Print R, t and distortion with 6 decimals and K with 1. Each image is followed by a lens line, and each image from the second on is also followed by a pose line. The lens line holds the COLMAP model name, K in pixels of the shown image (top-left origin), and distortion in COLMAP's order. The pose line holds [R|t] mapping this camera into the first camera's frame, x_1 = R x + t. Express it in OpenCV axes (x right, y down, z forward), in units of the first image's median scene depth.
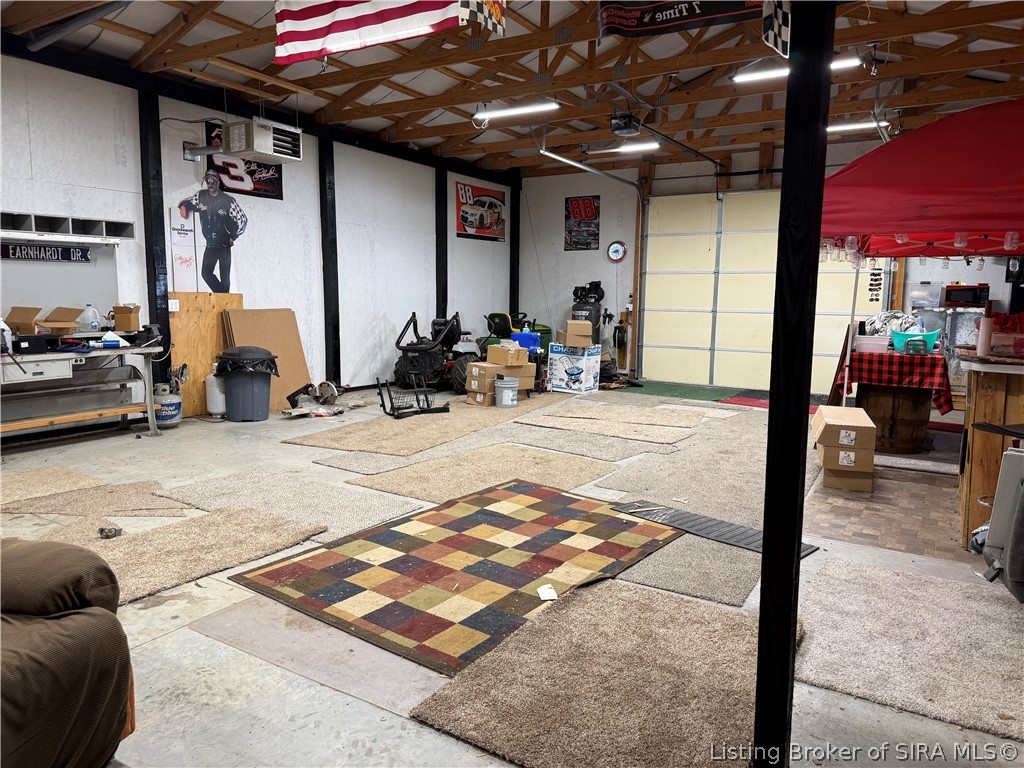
lens RADIAL K [[718.9, 0, 502.3], [0, 718.9, 378.3], [0, 0, 1]] dist [0.060854, -0.055971]
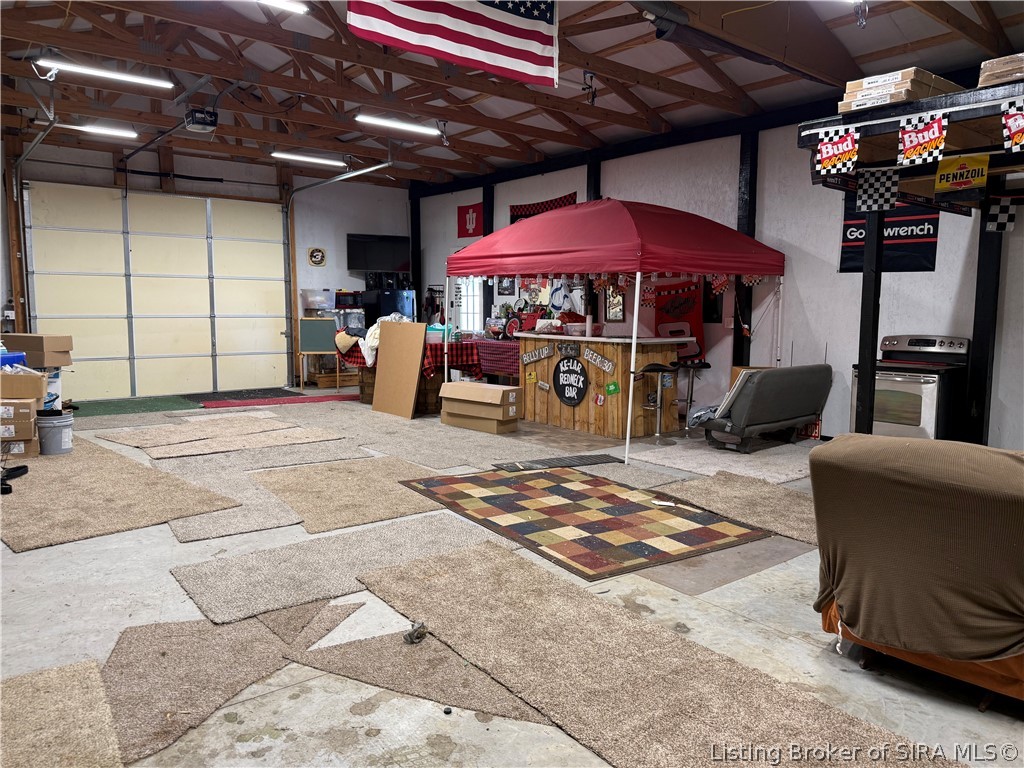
lens RADIAL K [[718.9, 0, 509.7], [0, 718.9, 379.1], [0, 0, 1]] dist [0.060854, -0.055971]
pose [[0.329653, -0.112870, 0.937331, -1.112301], [0.109854, 0.990670, 0.080658, -0.092471], [-0.937689, 0.076381, 0.338976, 0.598135]]
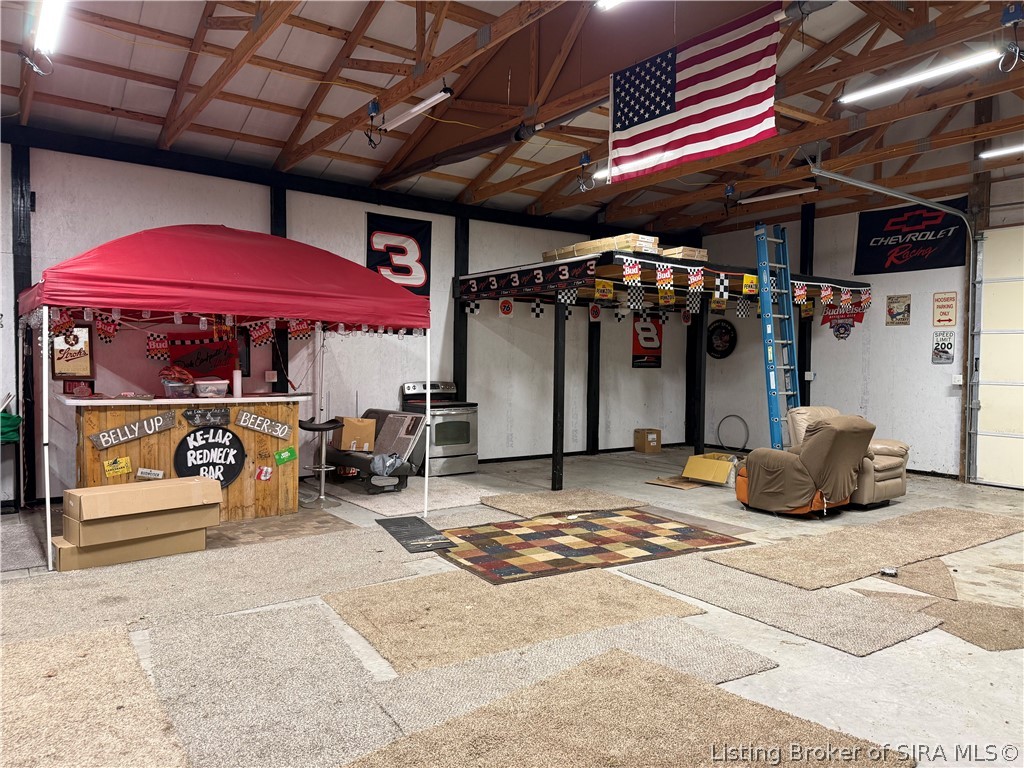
lens RADIAL K [[718.9, 0, 514.6], [0, 718.9, 385.5], [0, 0, 1]] dist [0.060854, -0.055971]
pose [[-0.931912, -0.040985, 0.360362, -0.363509], [0.013516, 0.988980, 0.147433, -0.259802], [-0.362433, 0.142265, -0.921088, 2.149199]]
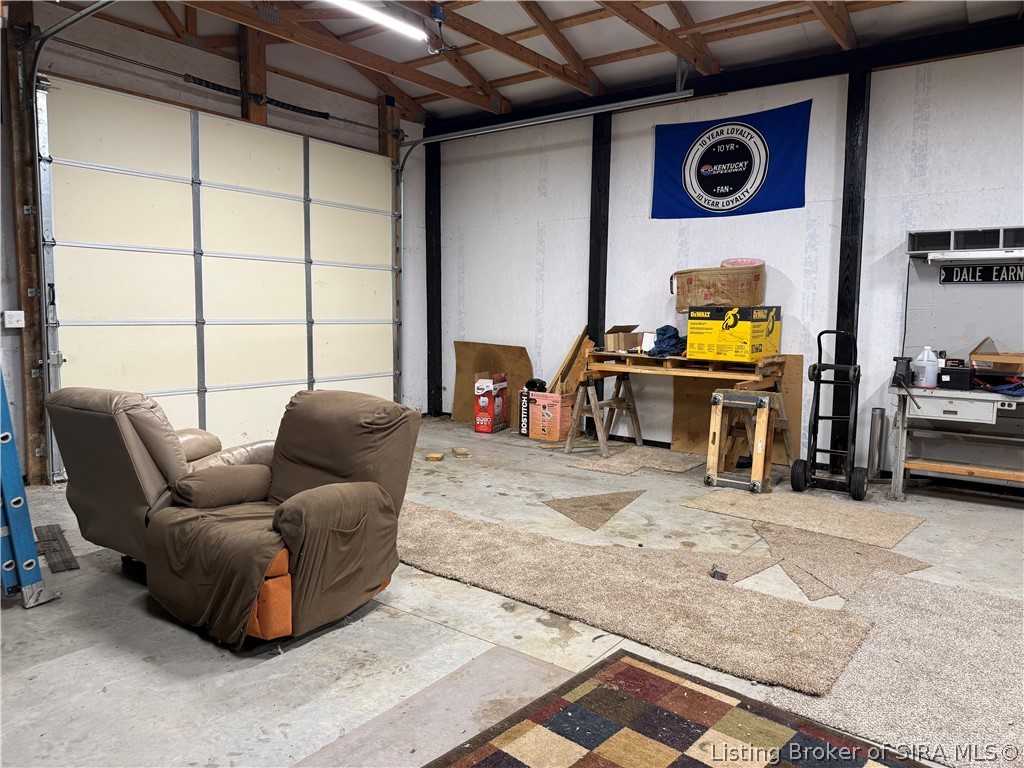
lens RADIAL K [[718.9, 0, 514.8], [0, 718.9, 381.2], [0, 0, 1]] dist [0.060854, -0.055971]
pose [[-0.076997, 0.083743, -0.993508, 0.359984], [-0.129216, 0.987224, 0.093228, -0.077414], [0.988623, 0.135555, -0.065193, 0.727230]]
